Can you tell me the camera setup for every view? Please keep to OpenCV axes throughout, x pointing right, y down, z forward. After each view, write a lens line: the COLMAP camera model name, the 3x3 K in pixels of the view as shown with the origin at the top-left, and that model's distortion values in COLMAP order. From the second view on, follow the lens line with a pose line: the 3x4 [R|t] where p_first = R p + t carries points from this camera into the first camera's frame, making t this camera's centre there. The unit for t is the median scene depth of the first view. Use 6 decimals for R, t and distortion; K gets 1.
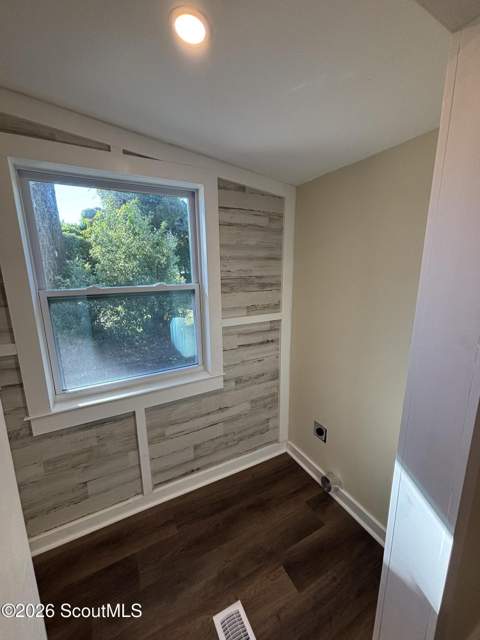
lens RADIAL K [[255.9, 0, 241.5], [0, 255.9, 320.1], [0, 0, 1]] dist [-0.001682, 0.000309]
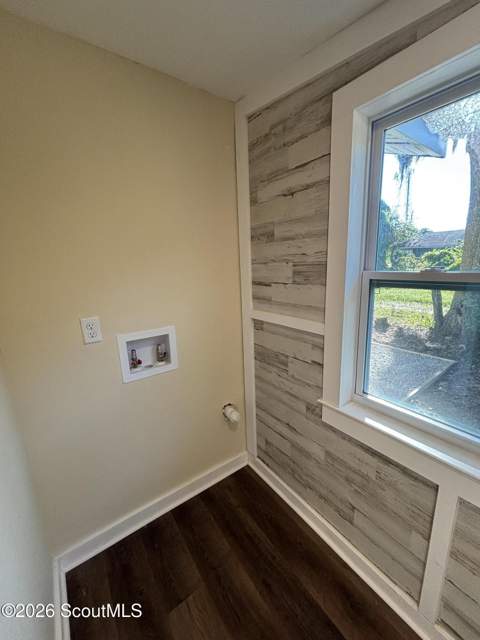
lens RADIAL K [[255.9, 0, 238.9], [0, 255.9, 319.3], [0, 0, 1]] dist [-0.001682, 0.000309]
pose [[0.116068, 0.222903, -0.967906, 0.009797], [-0.153114, 0.966859, 0.204301, -0.057741], [0.981369, 0.124487, 0.146351, 0.406985]]
